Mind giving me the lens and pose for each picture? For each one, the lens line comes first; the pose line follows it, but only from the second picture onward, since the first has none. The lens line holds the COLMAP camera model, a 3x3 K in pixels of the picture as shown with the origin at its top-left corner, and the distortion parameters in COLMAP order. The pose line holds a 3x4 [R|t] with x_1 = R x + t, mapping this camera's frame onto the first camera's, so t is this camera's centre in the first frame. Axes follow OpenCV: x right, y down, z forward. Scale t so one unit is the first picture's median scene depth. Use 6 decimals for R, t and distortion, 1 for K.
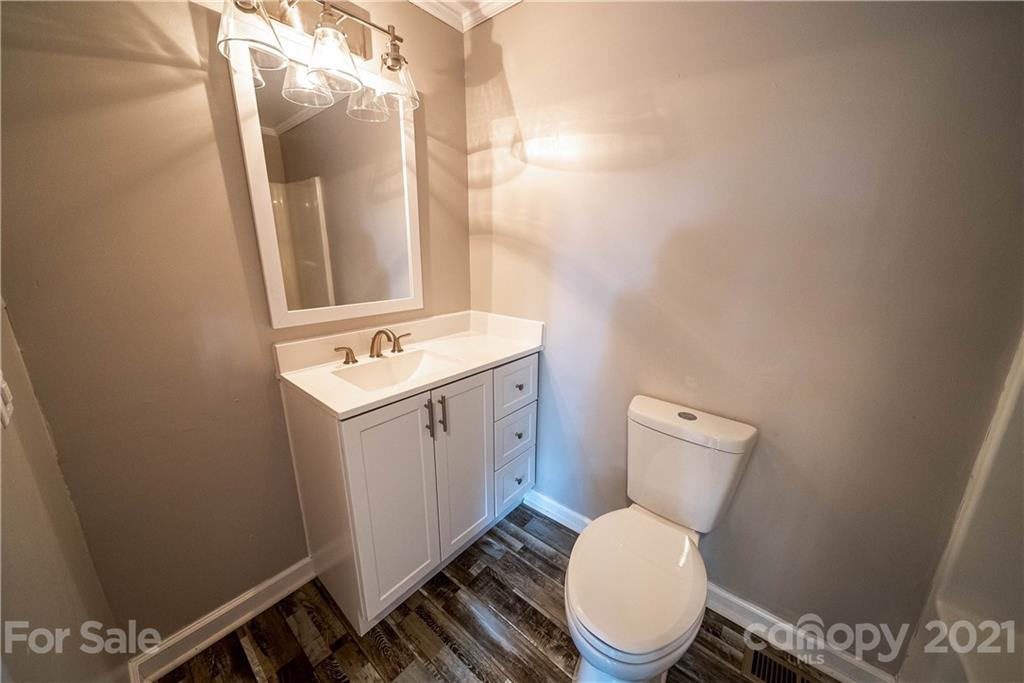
lens RADIAL K [[353.7, 0, 513.9], [0, 353.7, 343.1], [0, 0, 1]] dist [-0.007042, 0.000204]
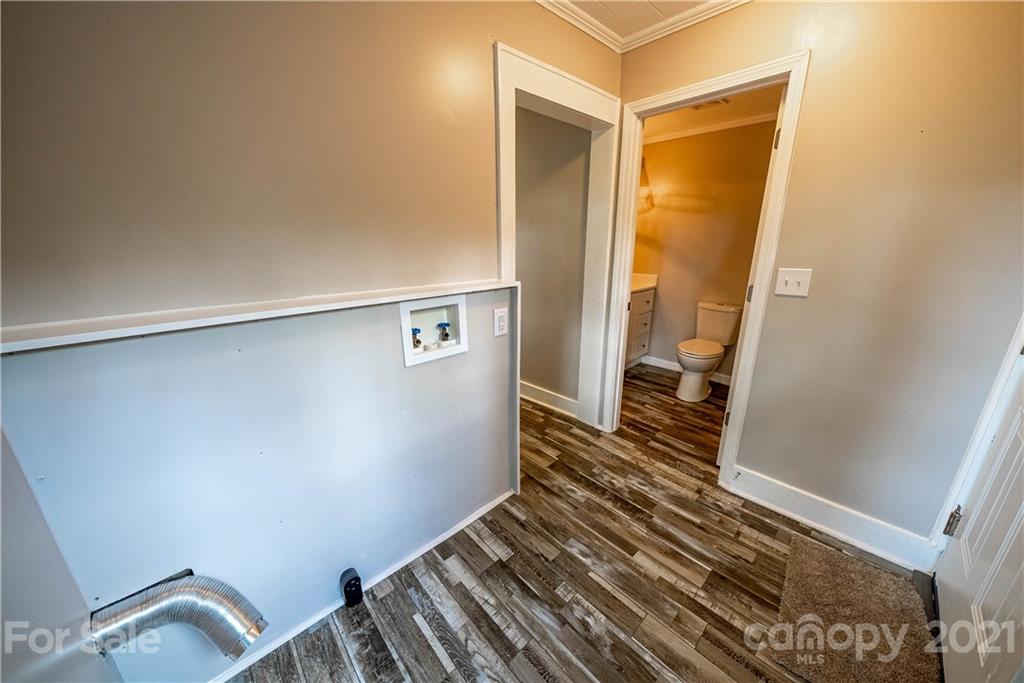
lens RADIAL K [[353.7, 0, 513.9], [0, 353.7, 343.1], [0, 0, 1]] dist [-0.007042, 0.000204]
pose [[0.991741, 0.021549, -0.126436, -0.575987], [-0.017960, 0.999405, 0.029459, 0.351634], [0.126995, -0.026945, 0.991537, -1.490245]]
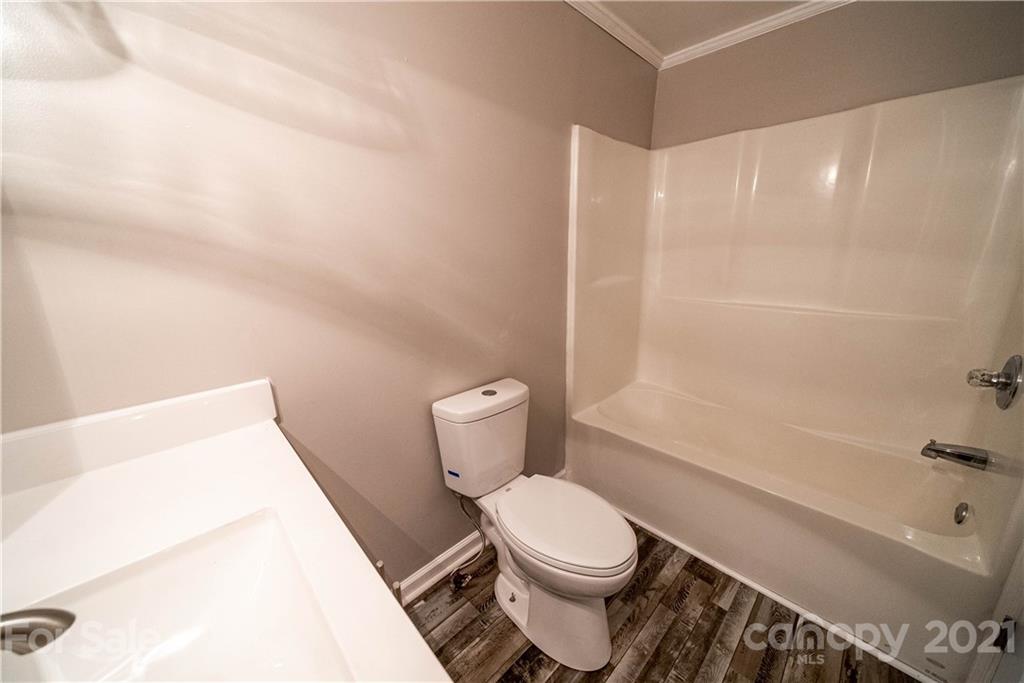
lens RADIAL K [[353.7, 0, 513.9], [0, 353.7, 343.1], [0, 0, 1]] dist [-0.007042, 0.000204]
pose [[0.110449, -0.268336, 0.956973, -0.431286], [0.271907, 0.934288, 0.230593, -0.144457], [-0.955964, 0.234739, 0.176154, 0.540312]]
